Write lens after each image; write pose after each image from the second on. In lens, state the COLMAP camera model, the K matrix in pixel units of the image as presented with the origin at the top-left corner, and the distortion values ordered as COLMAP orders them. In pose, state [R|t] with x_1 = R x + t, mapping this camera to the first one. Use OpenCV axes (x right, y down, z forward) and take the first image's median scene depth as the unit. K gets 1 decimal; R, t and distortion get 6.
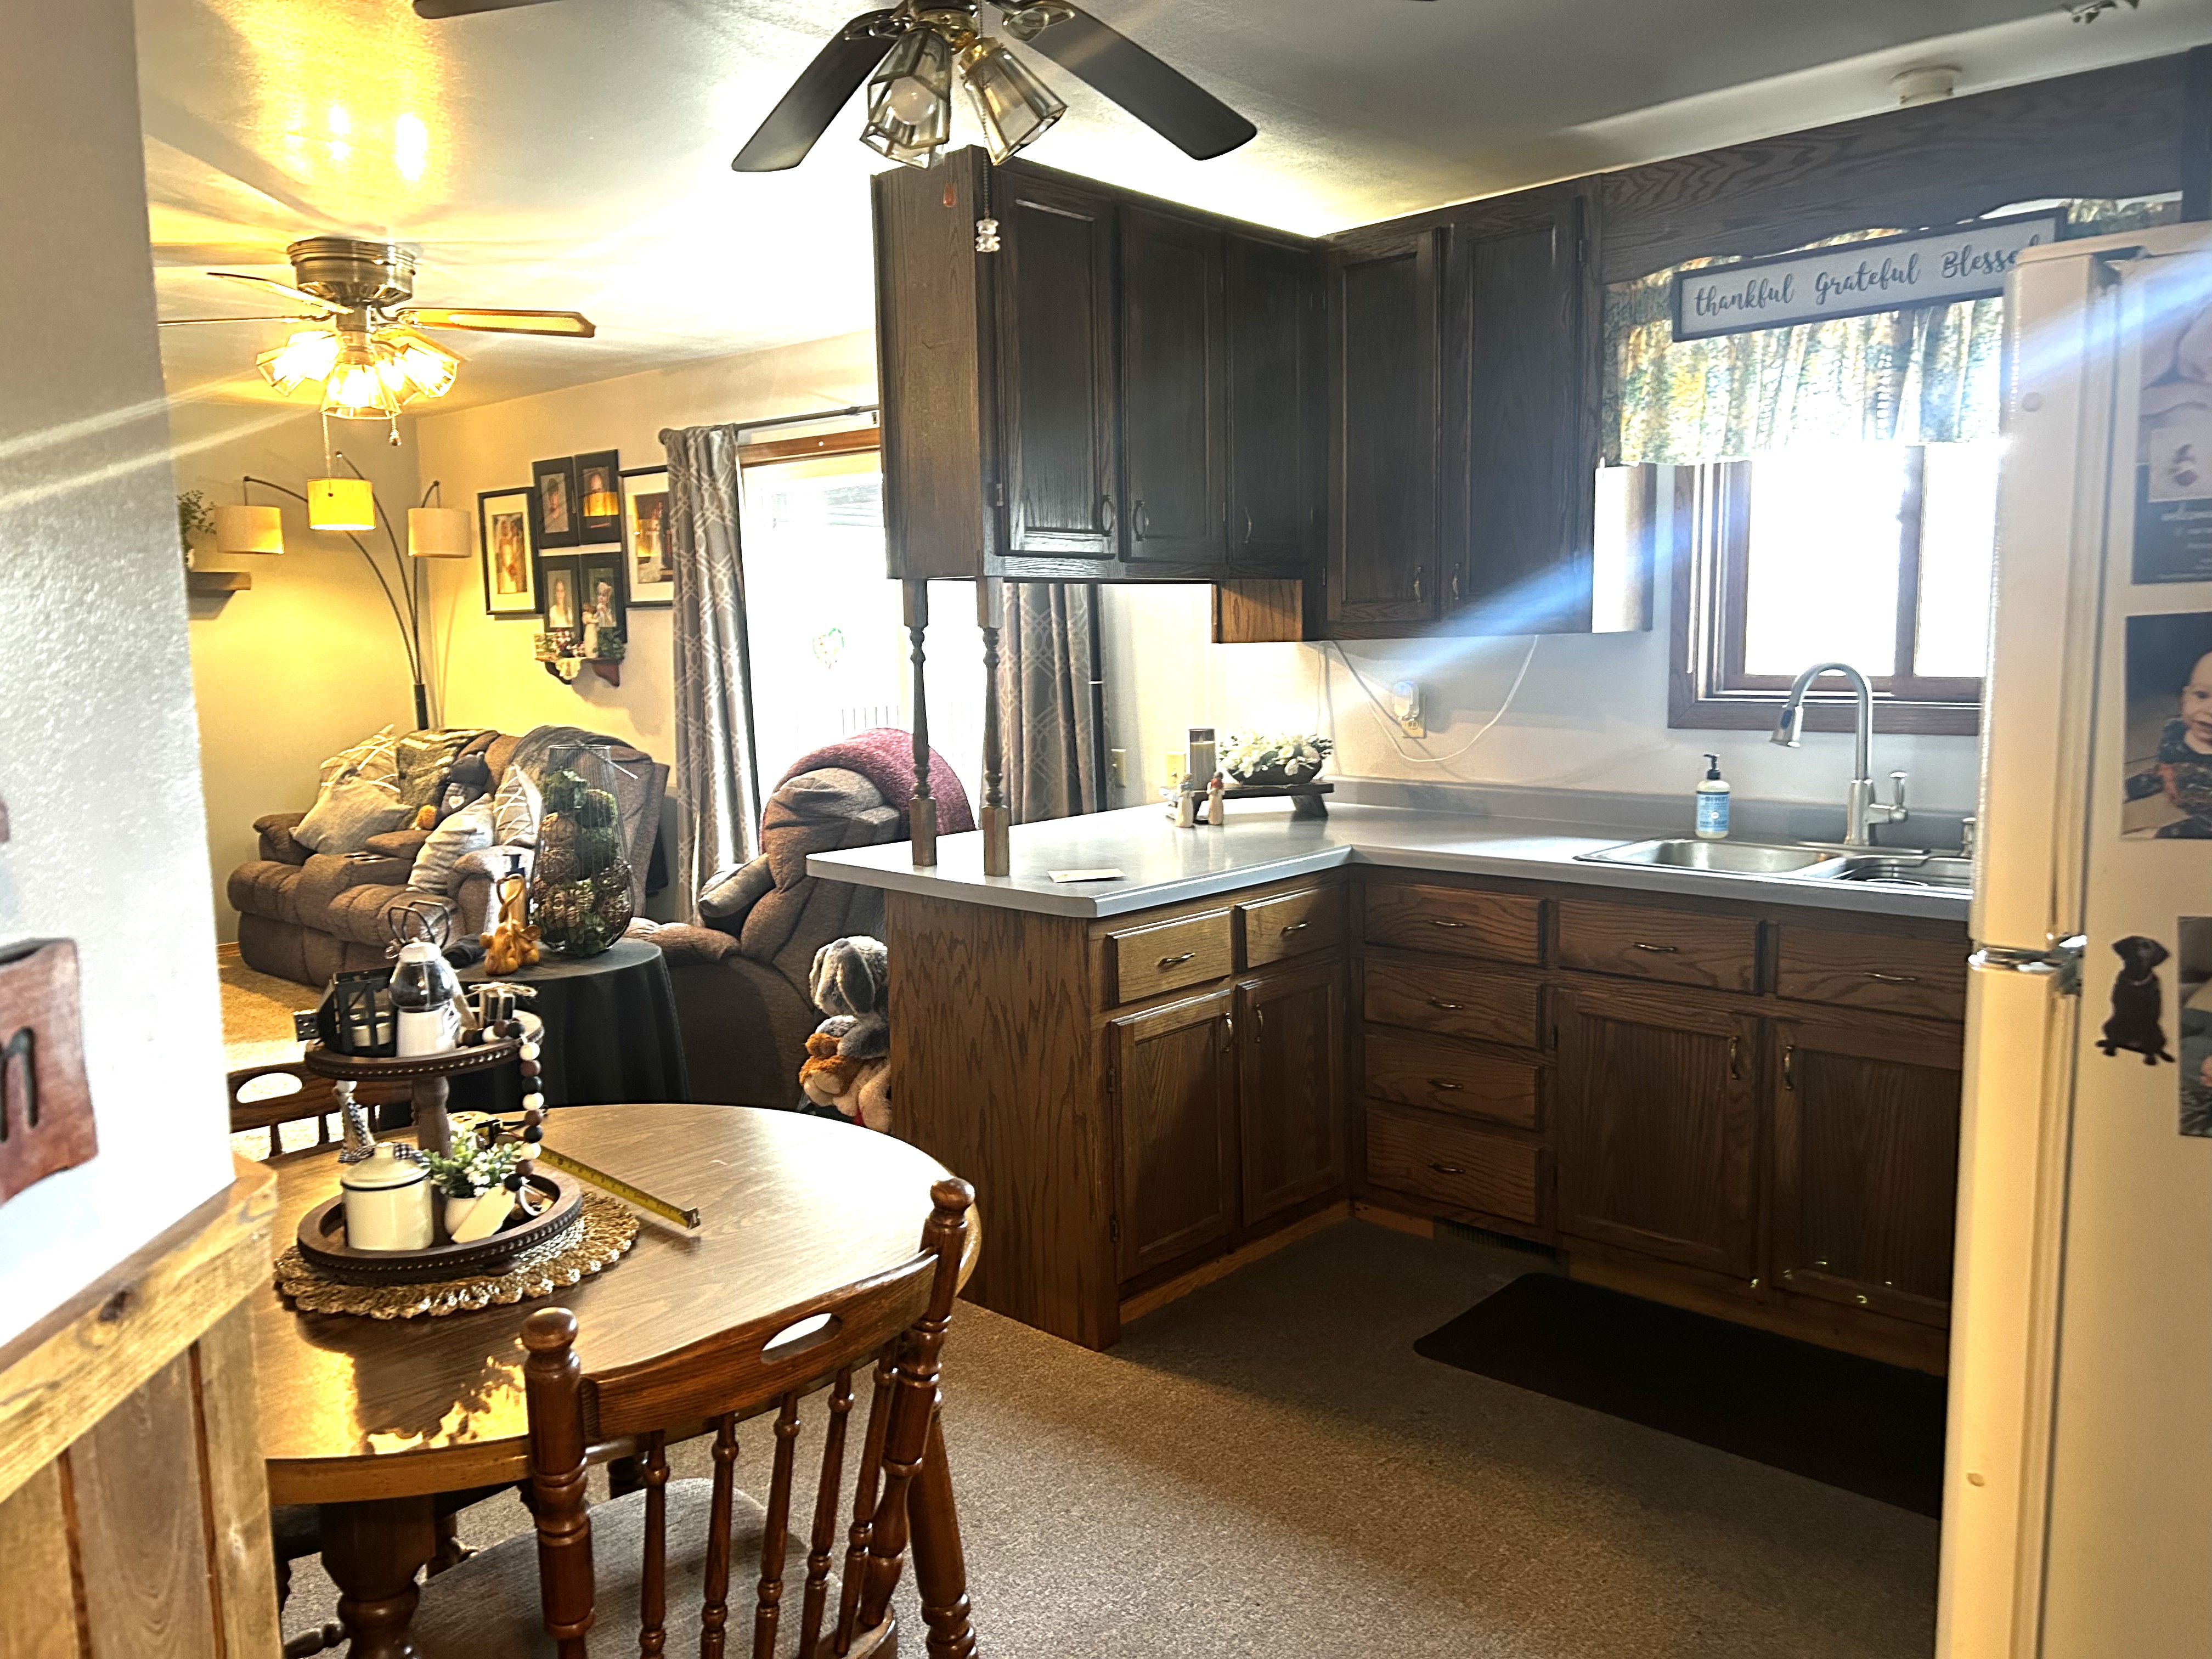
lens RADIAL K [[1666.3, 0, 1107.1], [0, 1666.3, 825.9], [0, 0, 1]] dist [0.066153, -0.061083]
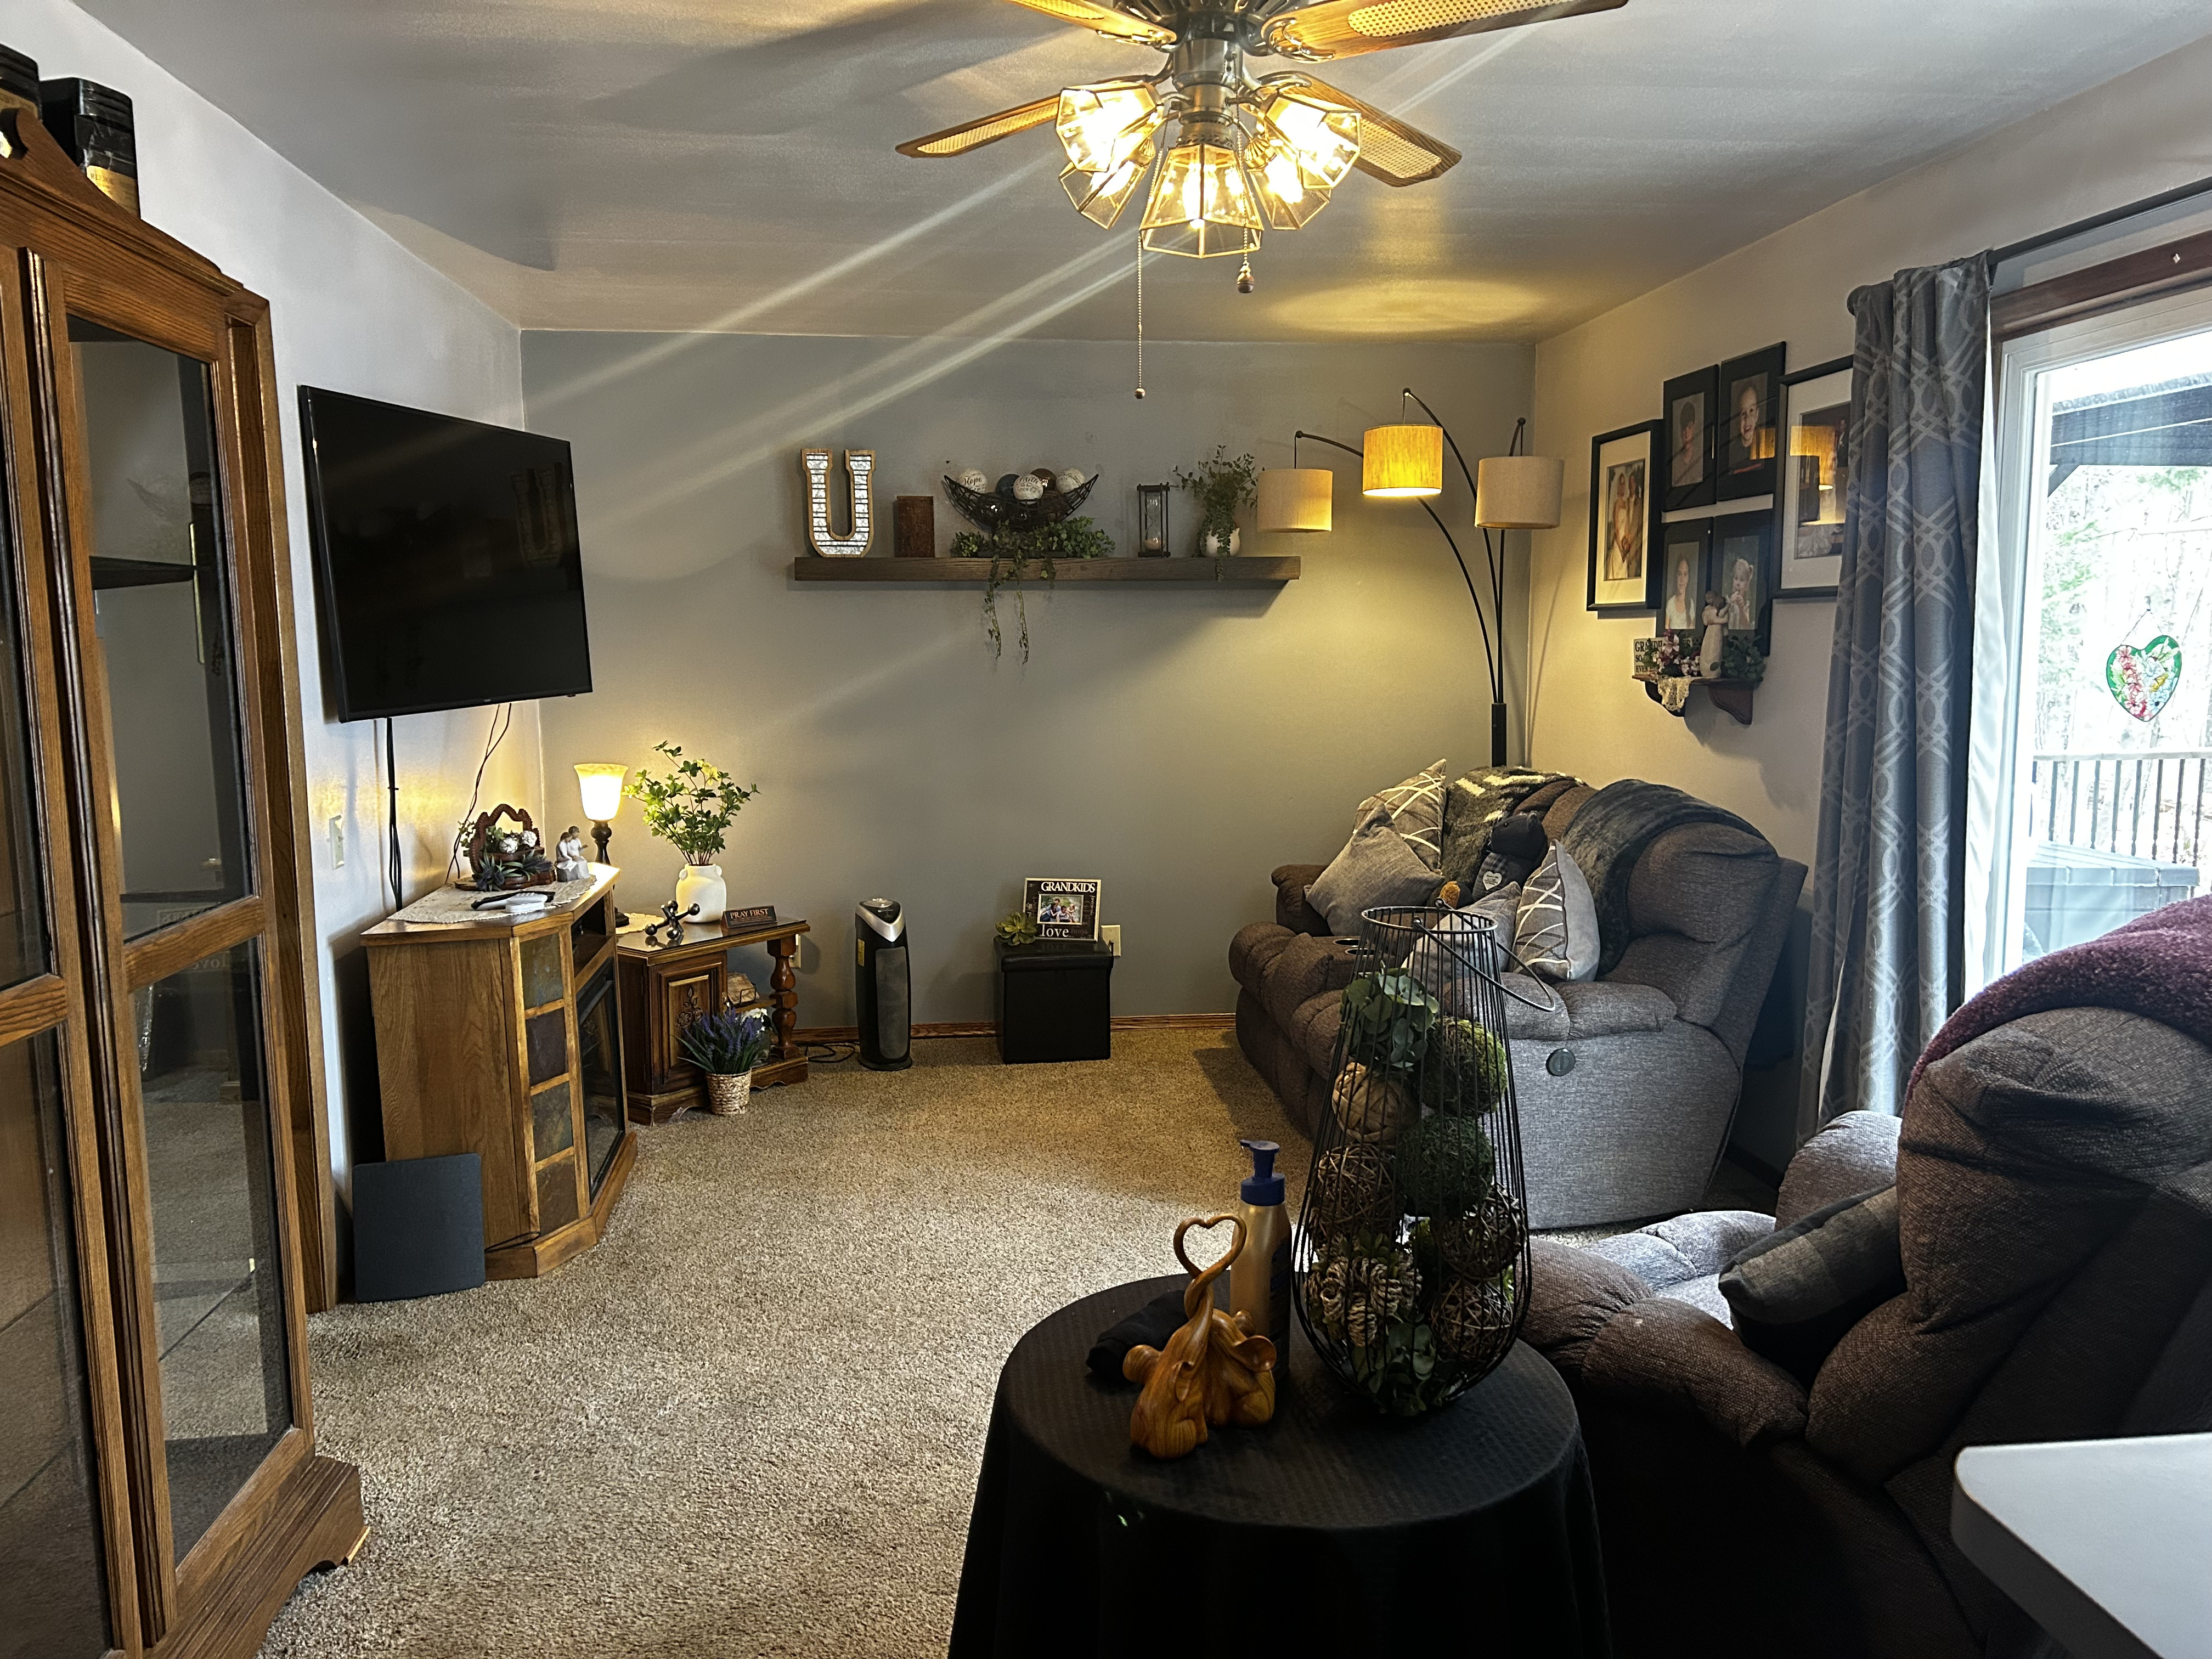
lens RADIAL K [[1666.3, 0, 1100.3], [0, 1666.3, 829.9], [0, 0, 1]] dist [0.066153, -0.061083]
pose [[0.752060, 0.092706, -0.652542, -0.060183], [-0.088743, 0.995286, 0.039123, -0.047774], [0.653093, 0.028485, 0.756742, 0.371277]]
